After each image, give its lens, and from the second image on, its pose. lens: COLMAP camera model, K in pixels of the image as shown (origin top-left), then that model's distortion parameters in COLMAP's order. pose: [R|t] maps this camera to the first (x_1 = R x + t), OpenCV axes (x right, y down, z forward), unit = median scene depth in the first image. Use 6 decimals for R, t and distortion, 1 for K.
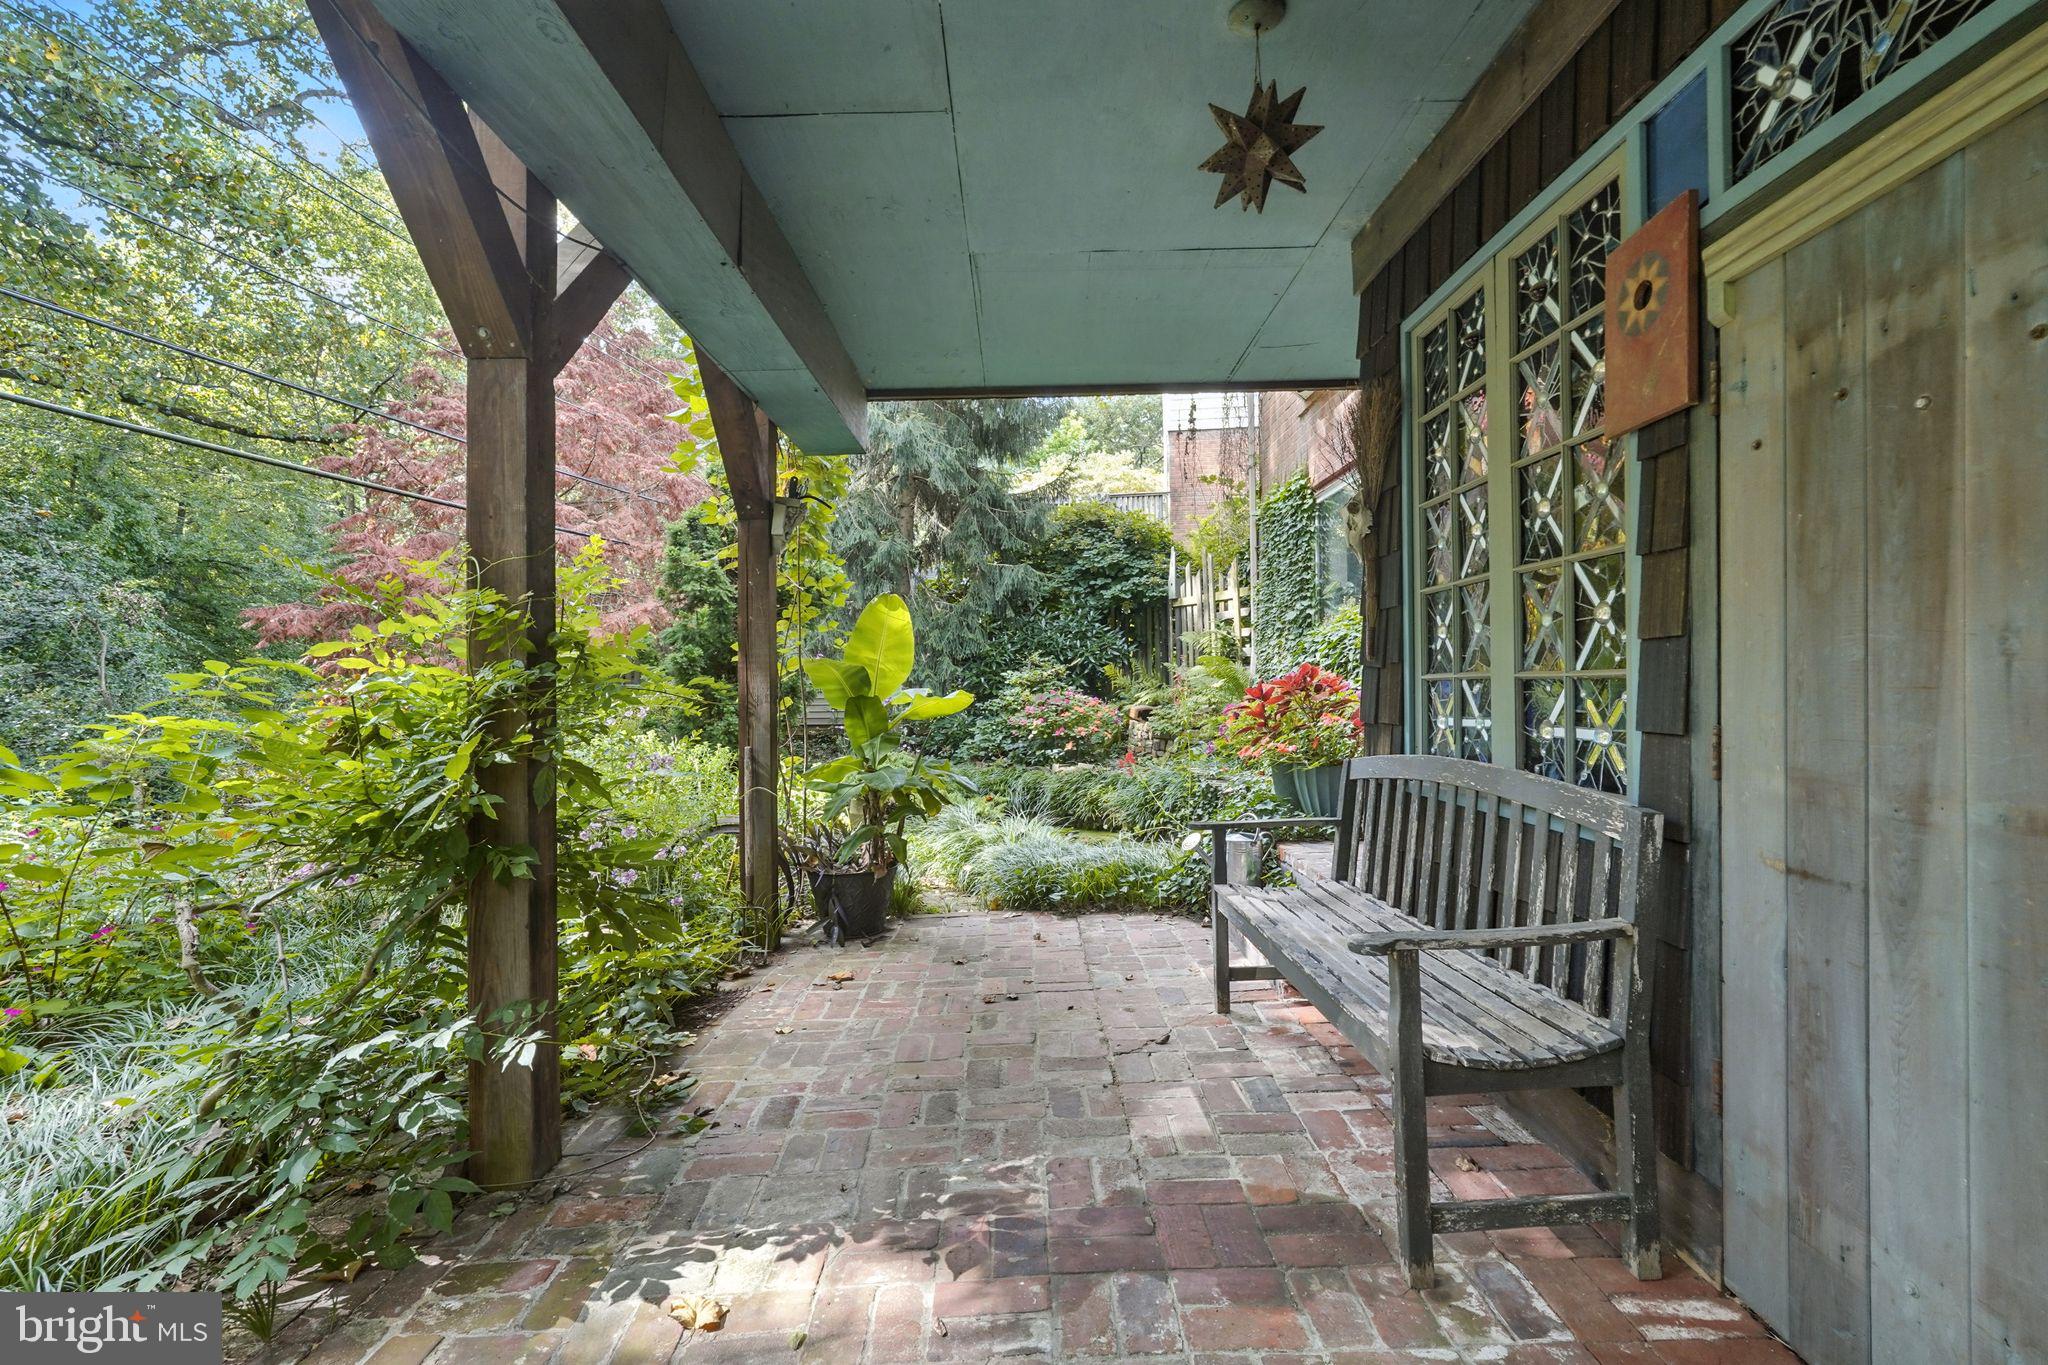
lens RADIAL K [[942.4, 0, 1022.4], [0, 942.4, 662.1], [0, 0, 1]] dist [-0.001431, 0.006945]
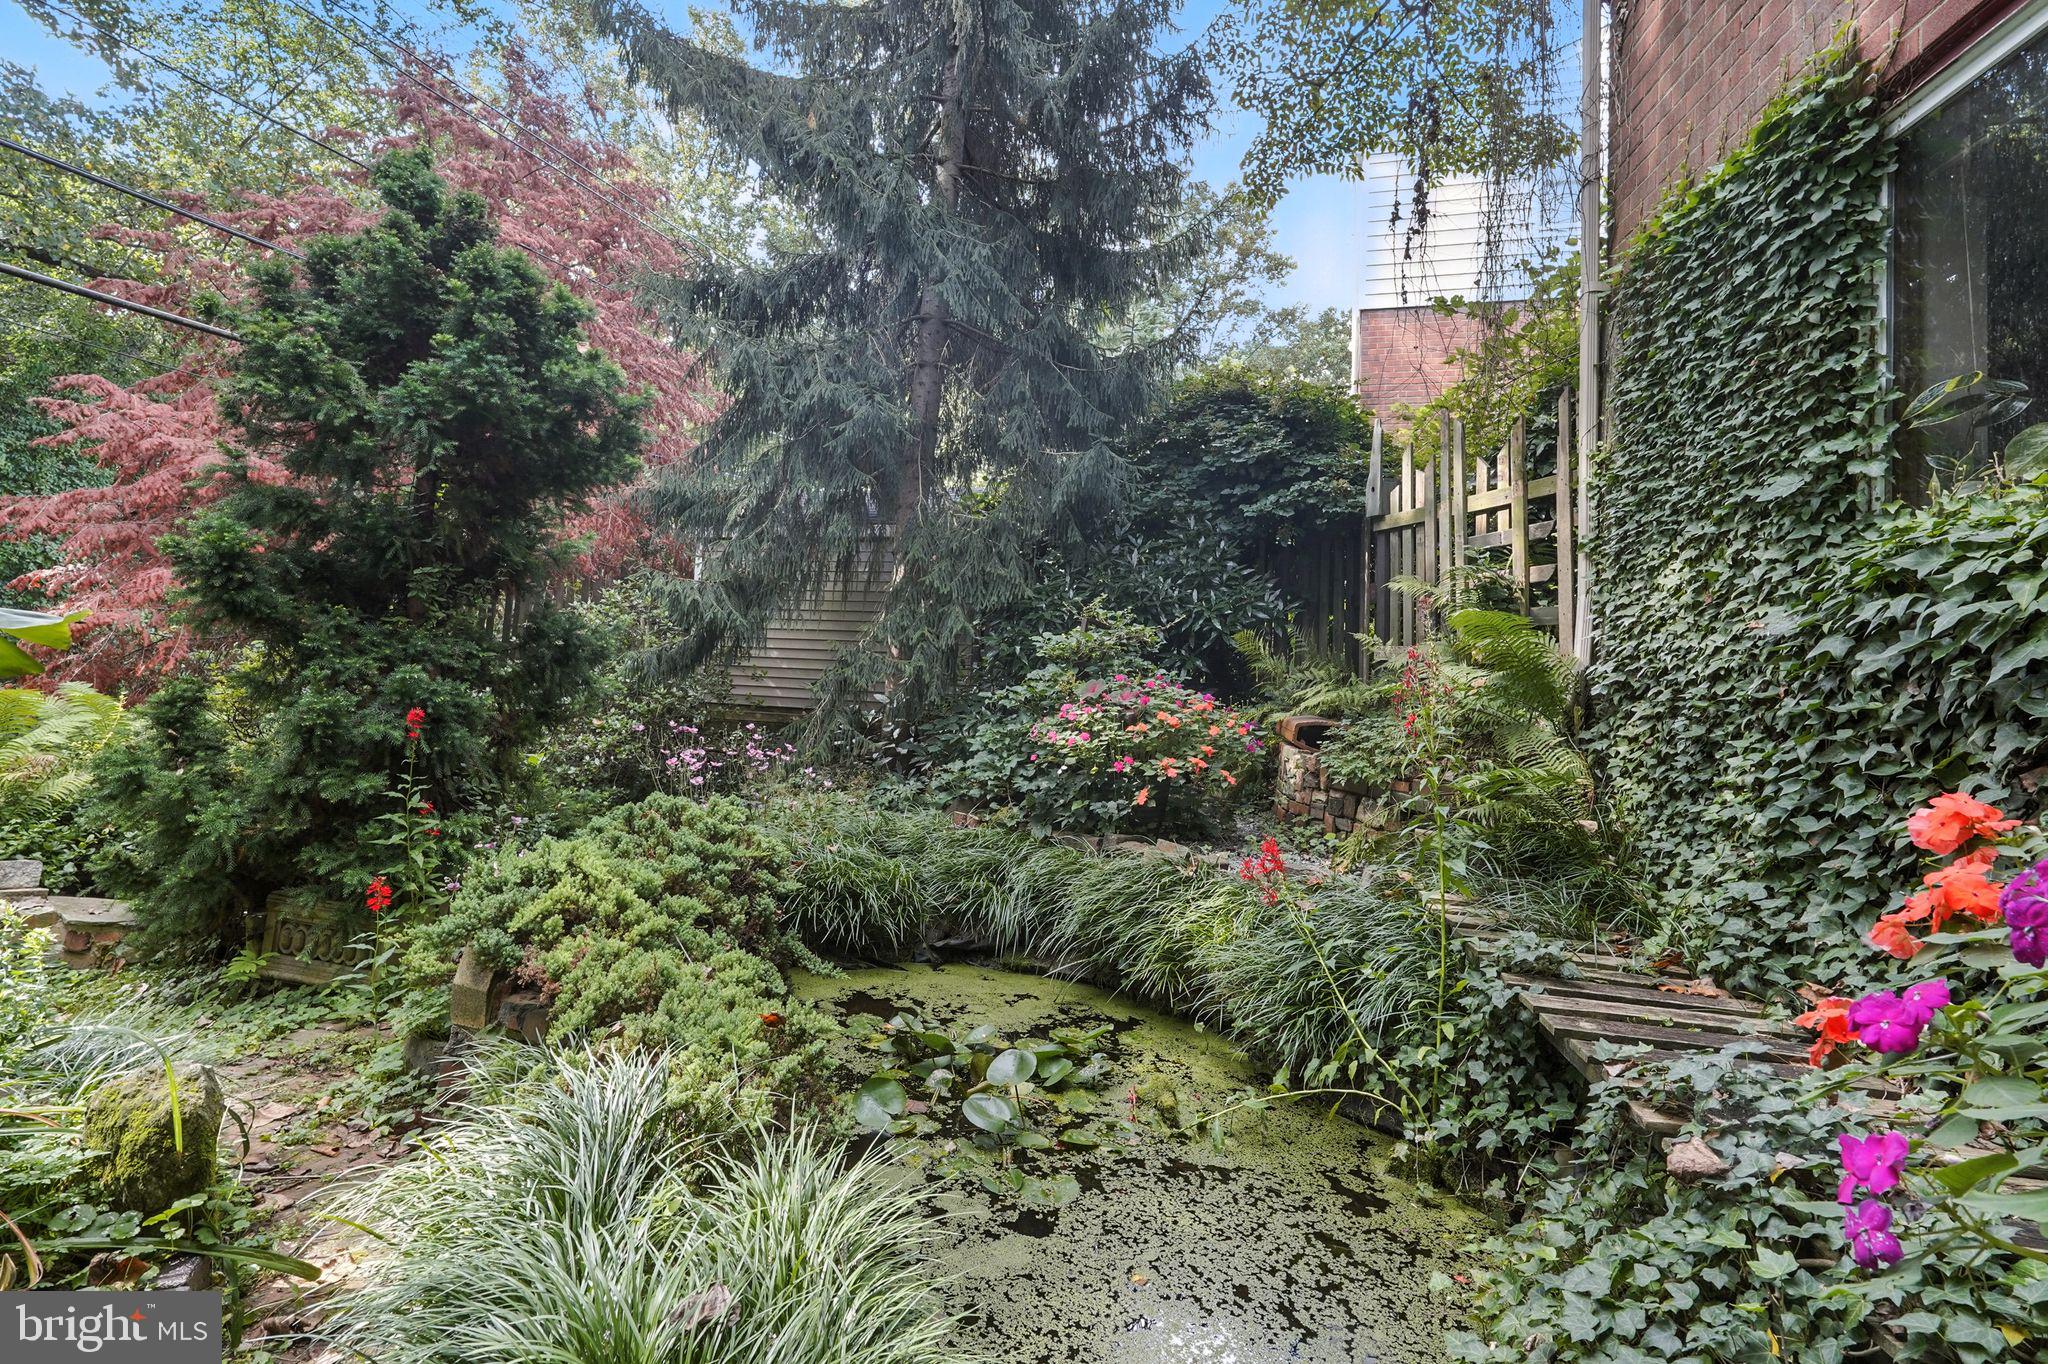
lens RADIAL K [[979.4, 0, 1028.5], [0, 979.4, 595.8], [0, 0, 1]] dist [-0.000777, 0.000108]
pose [[0.987147, 0.043302, -0.153835, 0.060370], [-0.050463, 0.997802, -0.042951, 0.013096], [0.151637, 0.050162, 0.987163, 0.478521]]
